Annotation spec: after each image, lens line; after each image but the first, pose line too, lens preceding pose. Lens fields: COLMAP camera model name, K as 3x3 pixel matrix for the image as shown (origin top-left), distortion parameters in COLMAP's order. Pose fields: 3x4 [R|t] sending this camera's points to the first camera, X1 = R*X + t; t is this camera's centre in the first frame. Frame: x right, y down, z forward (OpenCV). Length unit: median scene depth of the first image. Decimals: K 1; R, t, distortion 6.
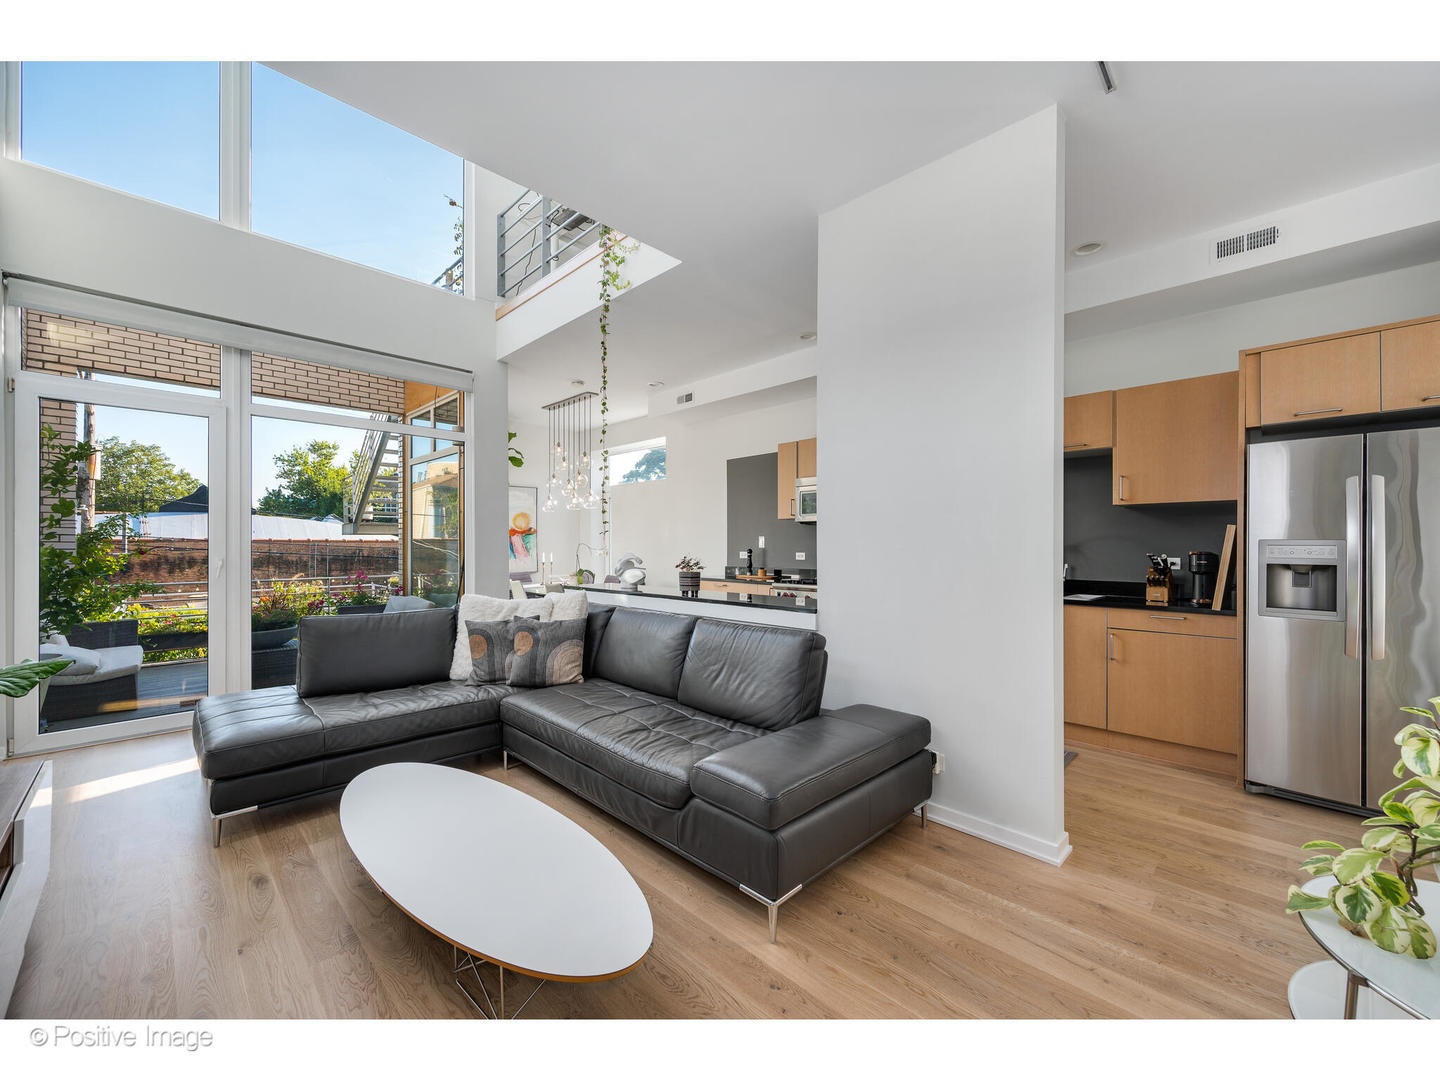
lens RADIAL K [[569.3, 0, 722.8], [0, 569.3, 543.7], [0, 0, 1]] dist [0.002569, 0.000066]
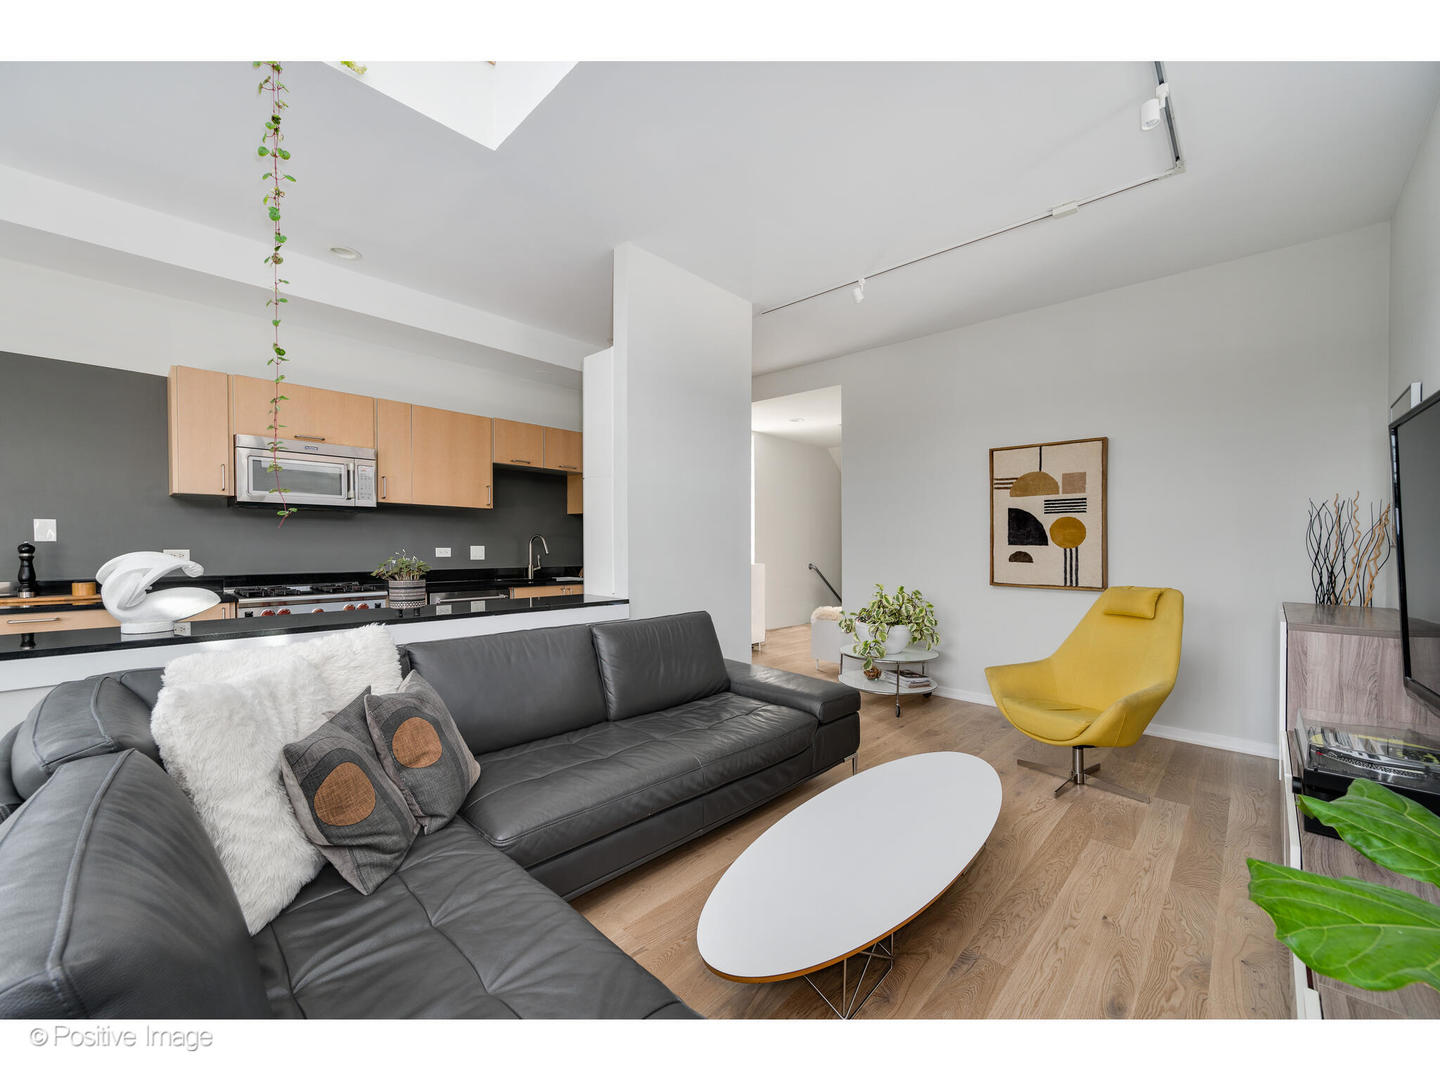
lens RADIAL K [[569.8, 0, 716.3], [0, 569.8, 545.0], [0, 0, 1]] dist [-0.001469, -0.000158]
pose [[-0.019692, -0.004673, 0.999795, -0.704908], [-0.008493, 0.999954, 0.004506, 0.004294], [-0.999770, -0.008403, -0.019731, 0.640392]]
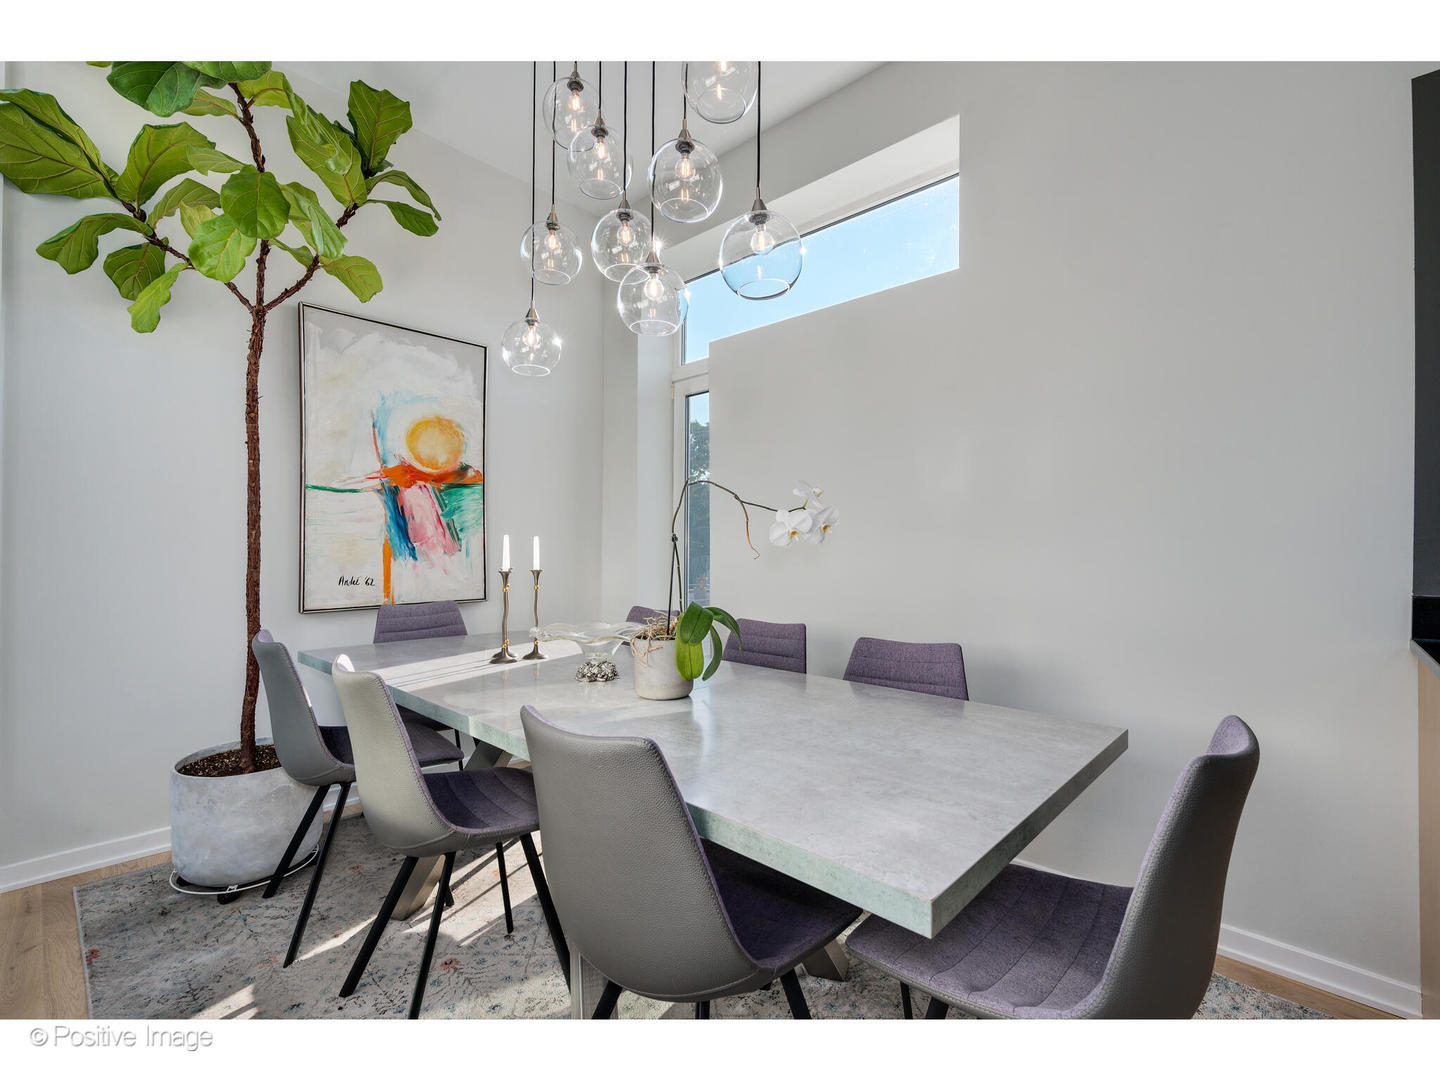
lens RADIAL K [[664.9, 0, 746.8], [0, 664.9, 540.4], [0, 0, 1]] dist [-0.016112, 0.000161]
pose [[0.998838, 0.002836, 0.048109, -0.406924], [-0.002296, 0.999934, -0.011269, 0.039658], [-0.048138, 0.011146, 0.998778, 1.282079]]
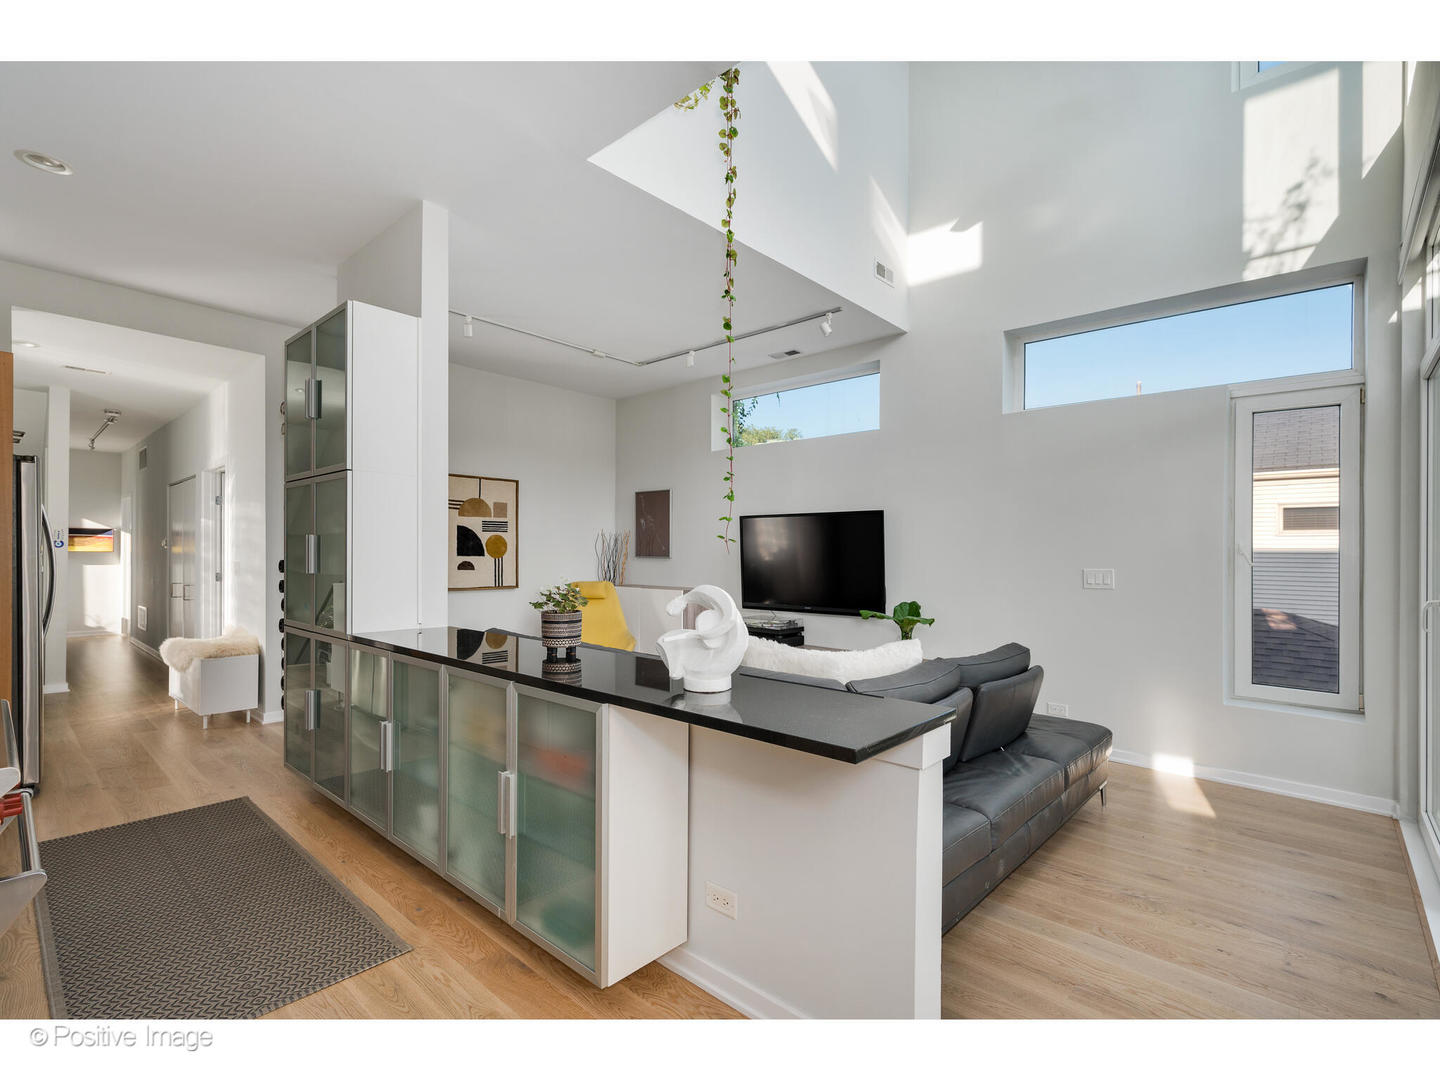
lens RADIAL K [[677.5, 0, 720.0], [0, 677.5, 540.0], [0, 0, 1]] dist [0.018714, 0.000041]
pose [[-0.999126, -0.010381, -0.040495, -0.179392], [-0.009617, 0.999773, -0.019008, -0.008364], [0.040683, -0.018602, -0.998999, 1.615431]]
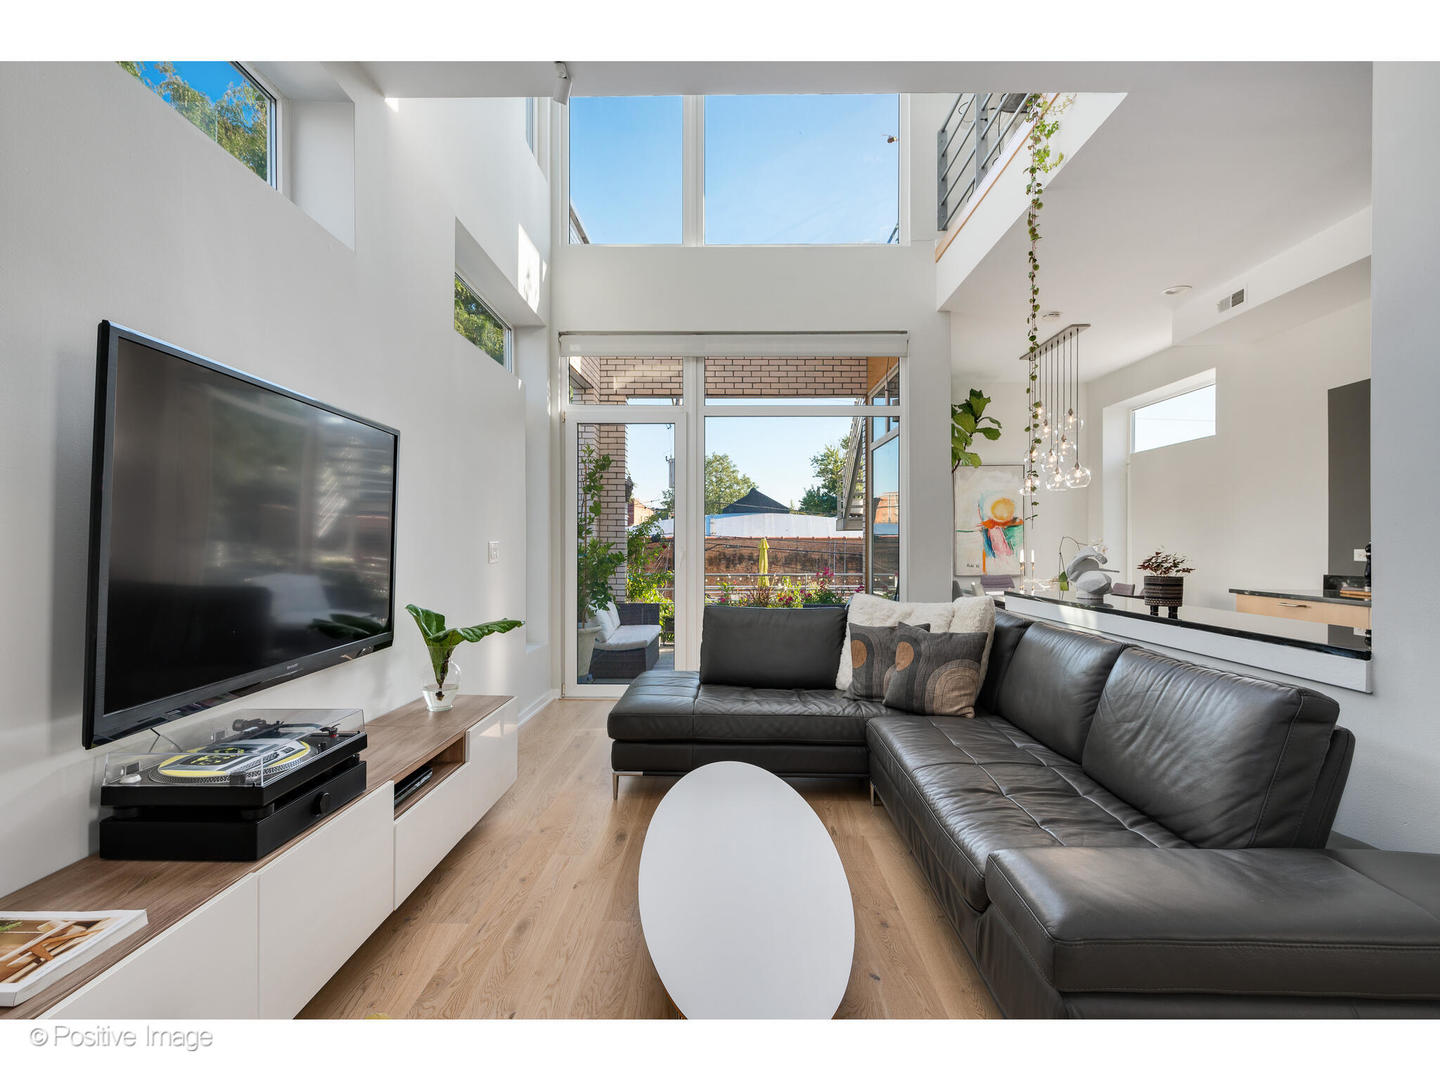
lens RADIAL K [[715.2, 0, 721.9], [0, 715.2, 544.2], [0, 0, 1]] dist [-0.000211, 0.000009]
pose [[0.697640, 0.001090, -0.716447, 0.162269], [0.000671, 0.999997, 0.002174, 0.011372], [0.716448, -0.001997, 0.697638, 0.090999]]
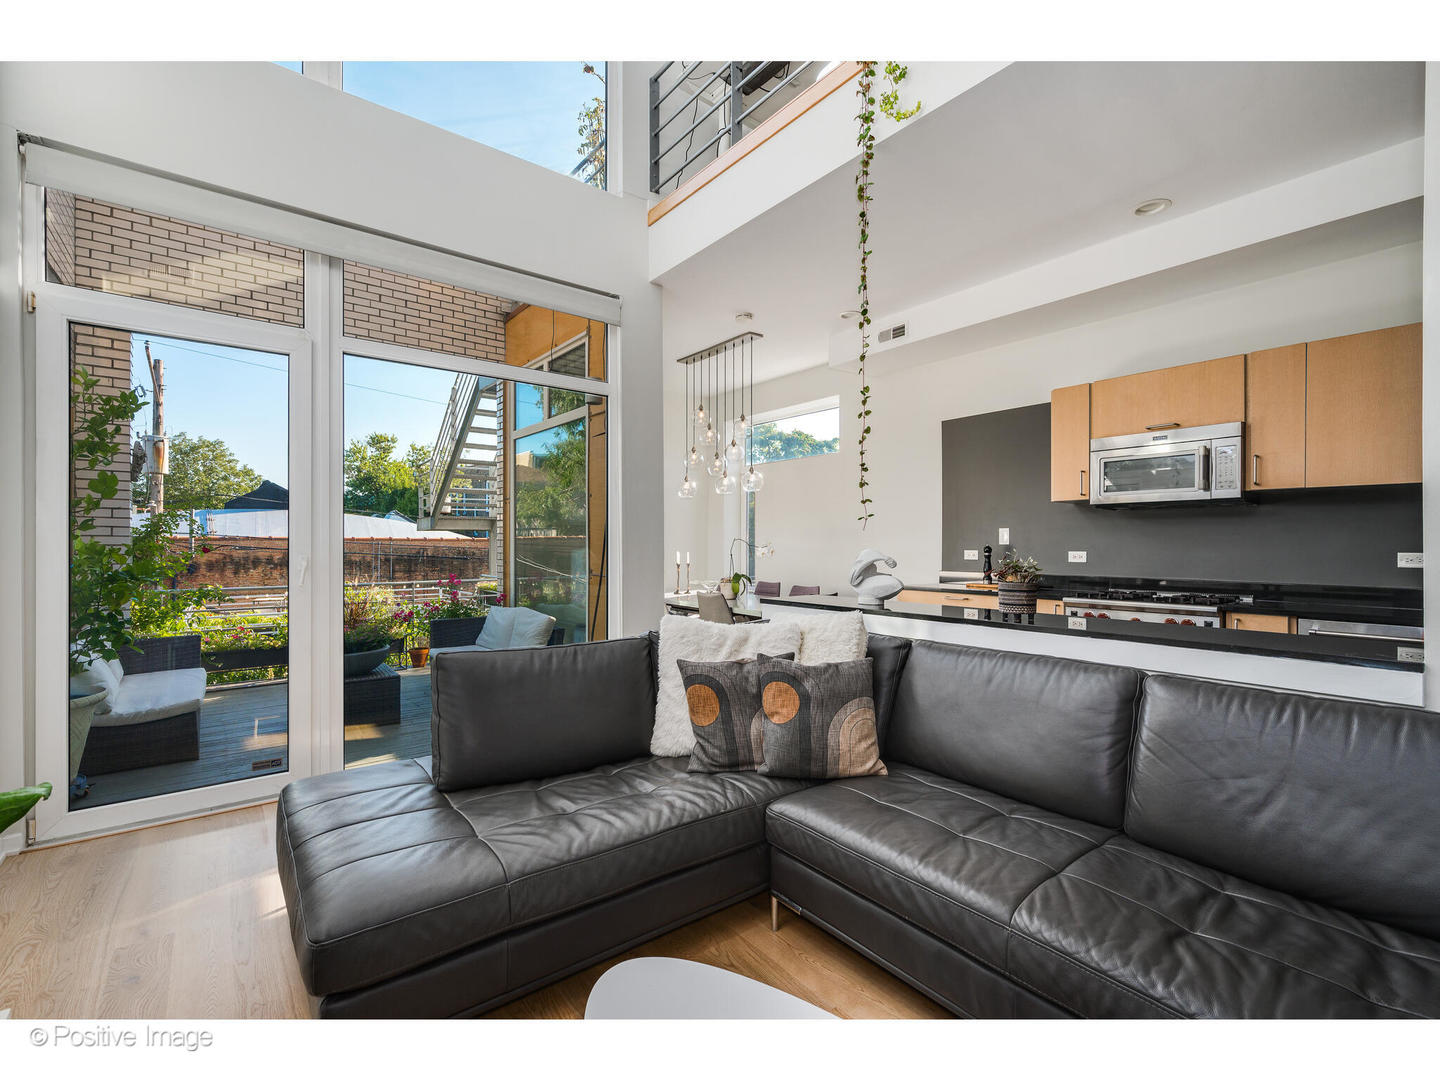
lens RADIAL K [[646.7, 0, 725.6], [0, 646.7, 543.9], [0, 0, 1]] dist [0.004381, 0.000042]
pose [[0.992682, 0.000384, -0.120754, -0.271658], [-0.000261, 0.999999, 0.001036, 0.008744], [0.120755, -0.000997, 0.992682, 0.273335]]
